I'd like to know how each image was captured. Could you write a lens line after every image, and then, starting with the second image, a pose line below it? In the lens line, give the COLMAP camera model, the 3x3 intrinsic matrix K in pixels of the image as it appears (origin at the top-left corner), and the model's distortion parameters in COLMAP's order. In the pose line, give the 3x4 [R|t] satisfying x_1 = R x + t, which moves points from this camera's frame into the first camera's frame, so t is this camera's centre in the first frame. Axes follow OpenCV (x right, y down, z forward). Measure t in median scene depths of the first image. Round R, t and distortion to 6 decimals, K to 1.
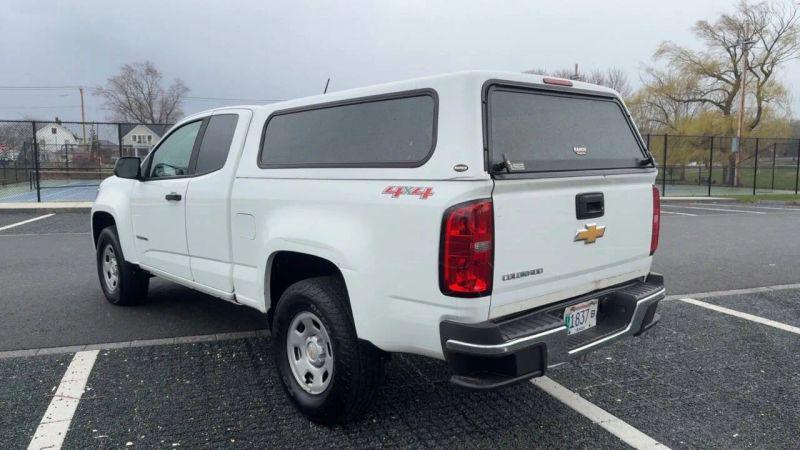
lens RADIAL K [[612.1, 0, 389.9], [0, 612.1, 225.9], [0, 0, 1]] dist [0.011320, 0.005726]
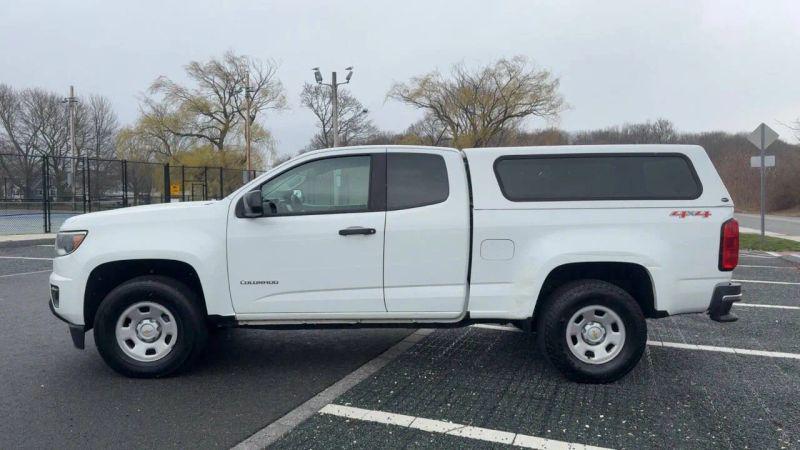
lens RADIAL K [[607.4, 0, 415.1], [0, 607.4, 228.4], [0, 0, 1]] dist [0.075447, -0.131368]
pose [[0.633988, -0.043807, 0.772101, -1.355022], [0.077202, 0.996992, -0.006826, -0.049272], [-0.769480, 0.063935, 0.635463, 0.400767]]
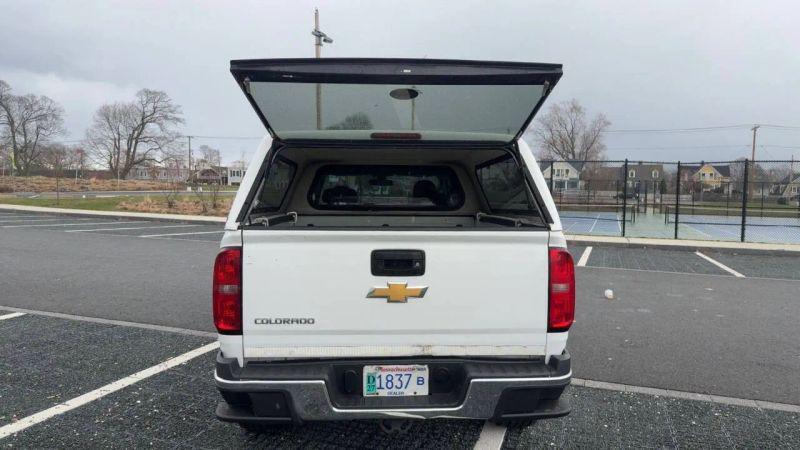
lens RADIAL K [[594.4, 0, 400.0], [0, 594.4, 225.0], [0, 0, 1]] dist [0.109386, -0.128703]
pose [[0.776651, 0.050919, -0.627870, 0.733228], [-0.082635, 0.996350, -0.021413, -0.058493], [0.624488, 0.068515, 0.778023, 0.224215]]
